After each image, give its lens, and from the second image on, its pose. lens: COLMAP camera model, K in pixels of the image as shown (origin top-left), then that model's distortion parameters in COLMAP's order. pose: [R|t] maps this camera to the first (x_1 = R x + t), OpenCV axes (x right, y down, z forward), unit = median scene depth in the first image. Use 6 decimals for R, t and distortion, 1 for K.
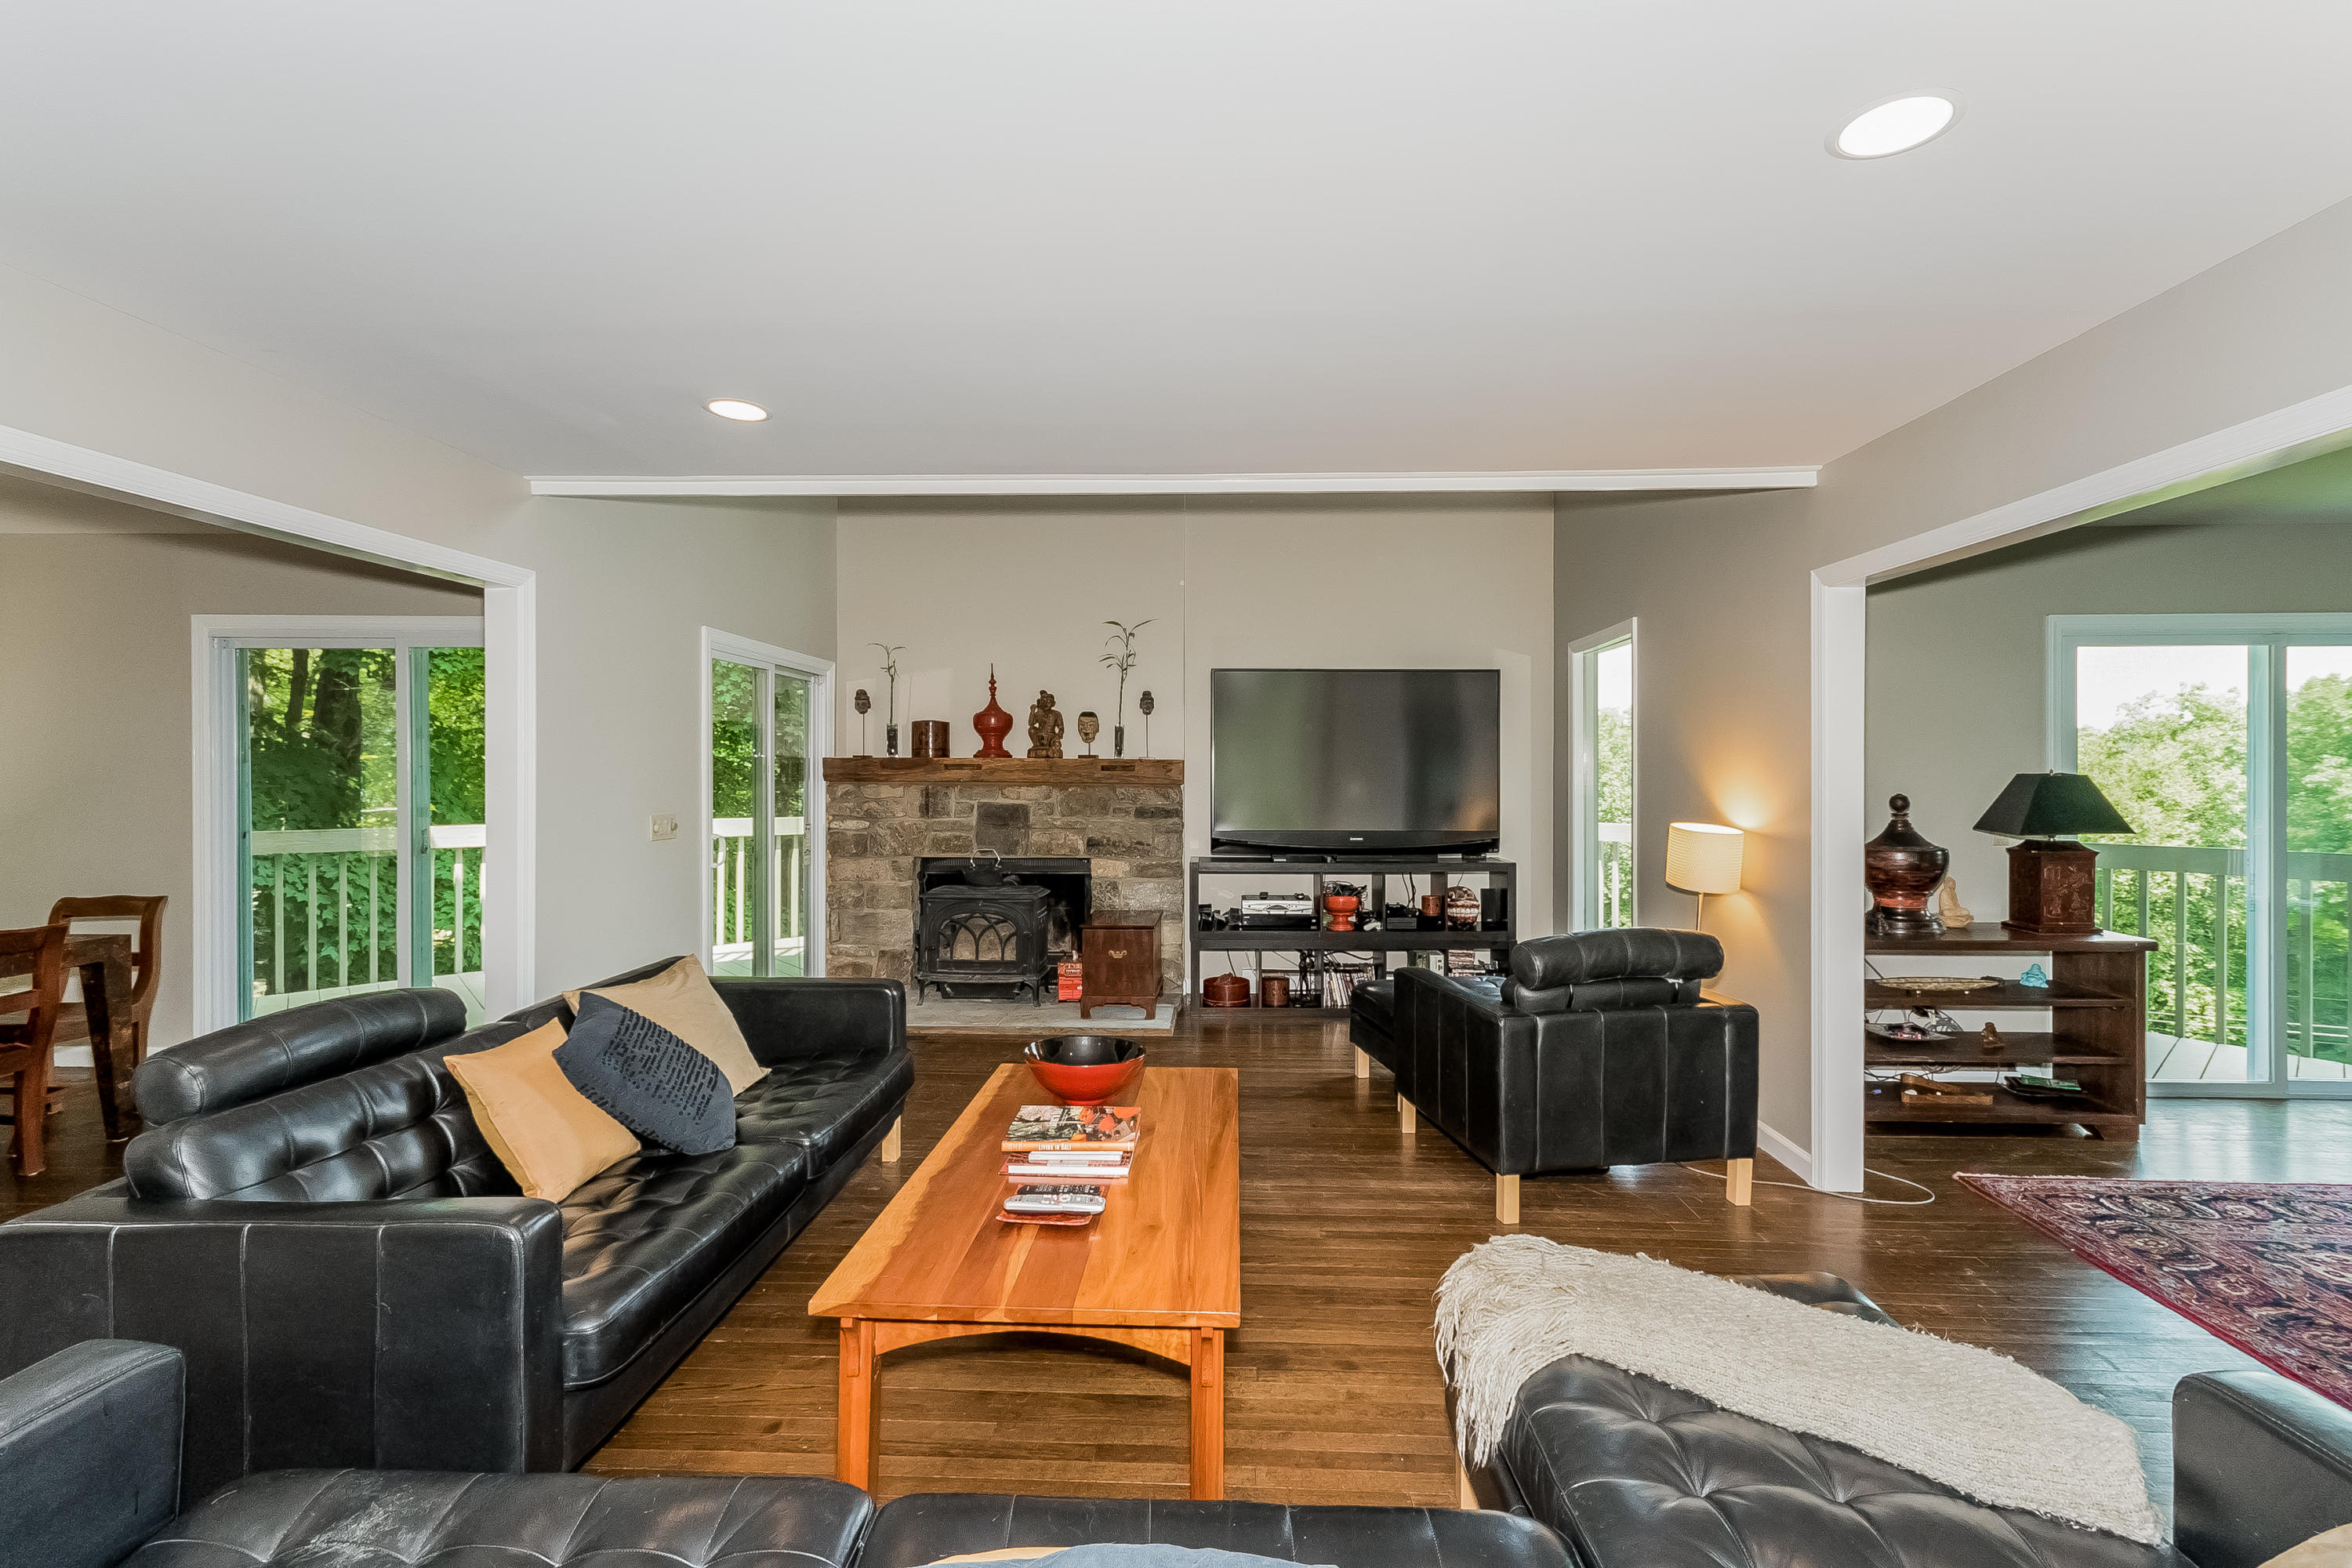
lens RADIAL K [[1049.7, 0, 1169.8], [0, 1049.7, 778.1], [0, 0, 1]] dist [0.009780, 0.000788]
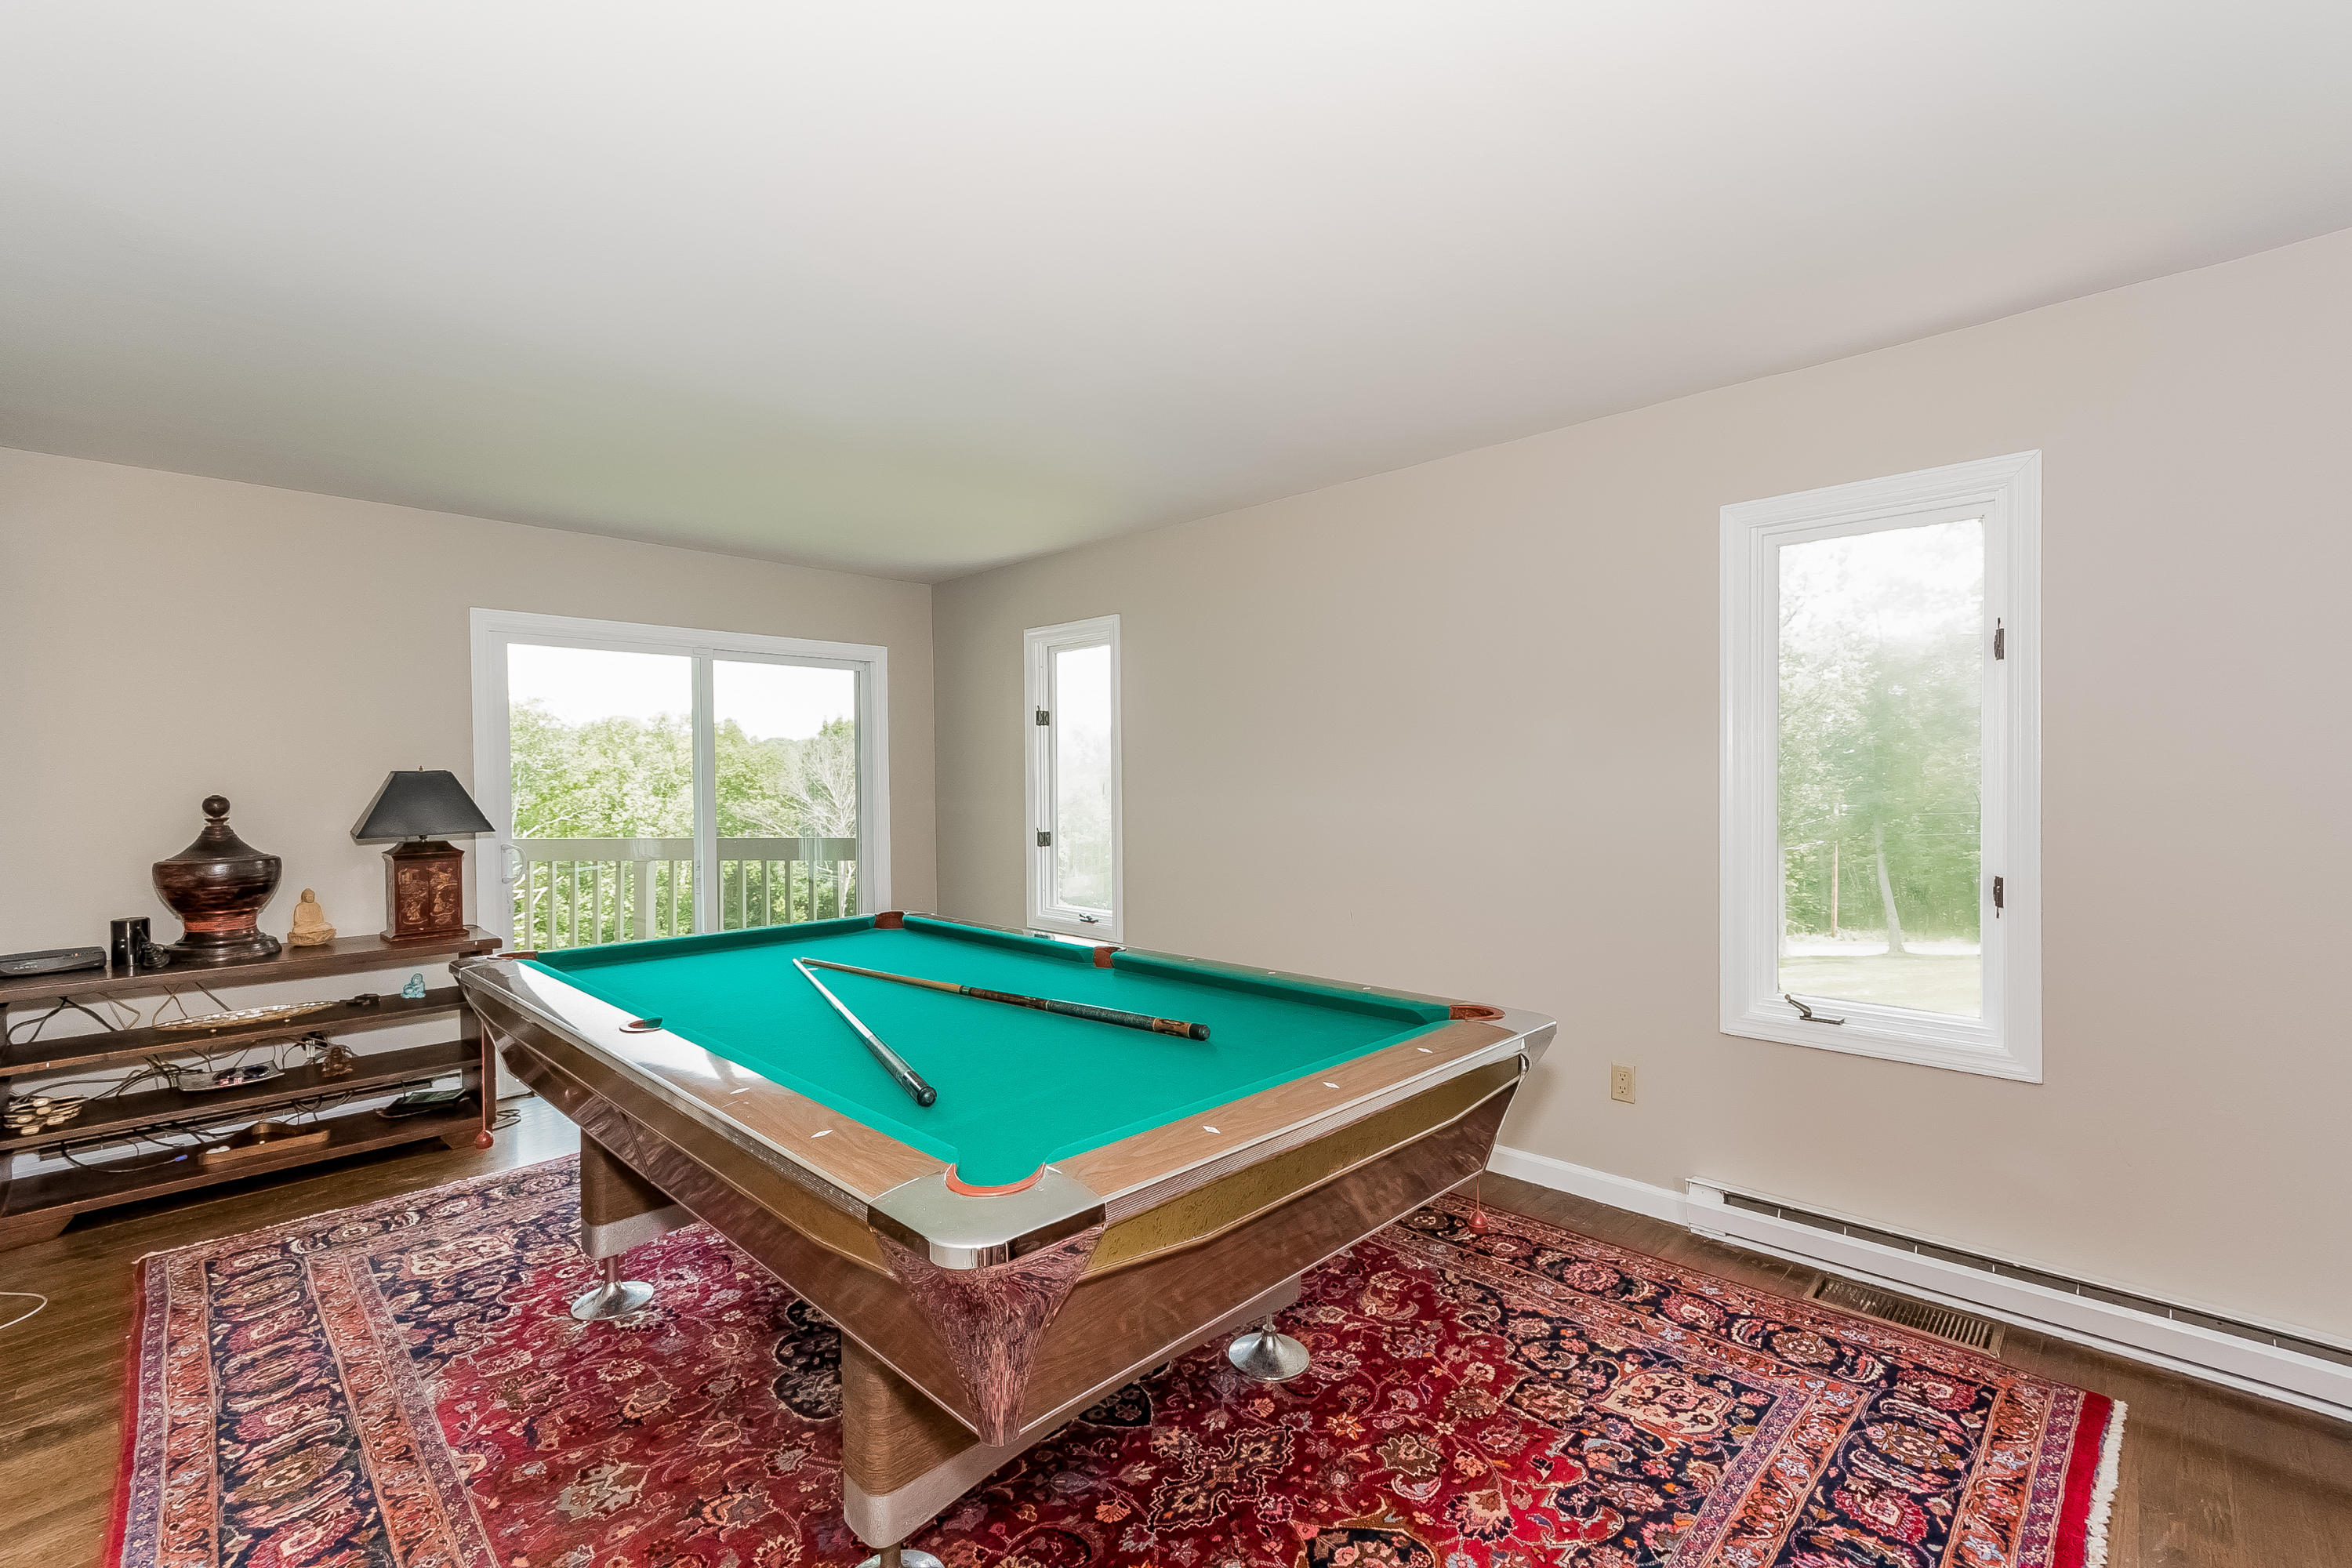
lens RADIAL K [[1049.7, 0, 1175.3], [0, 1049.7, 779.2], [0, 0, 1]] dist [0.009780, 0.000788]
pose [[0.661182, -0.005329, 0.750206, 0.568716], [0.011259, 0.999933, -0.002820, 0.013391], [-0.750141, 0.010311, 0.661198, -0.129188]]
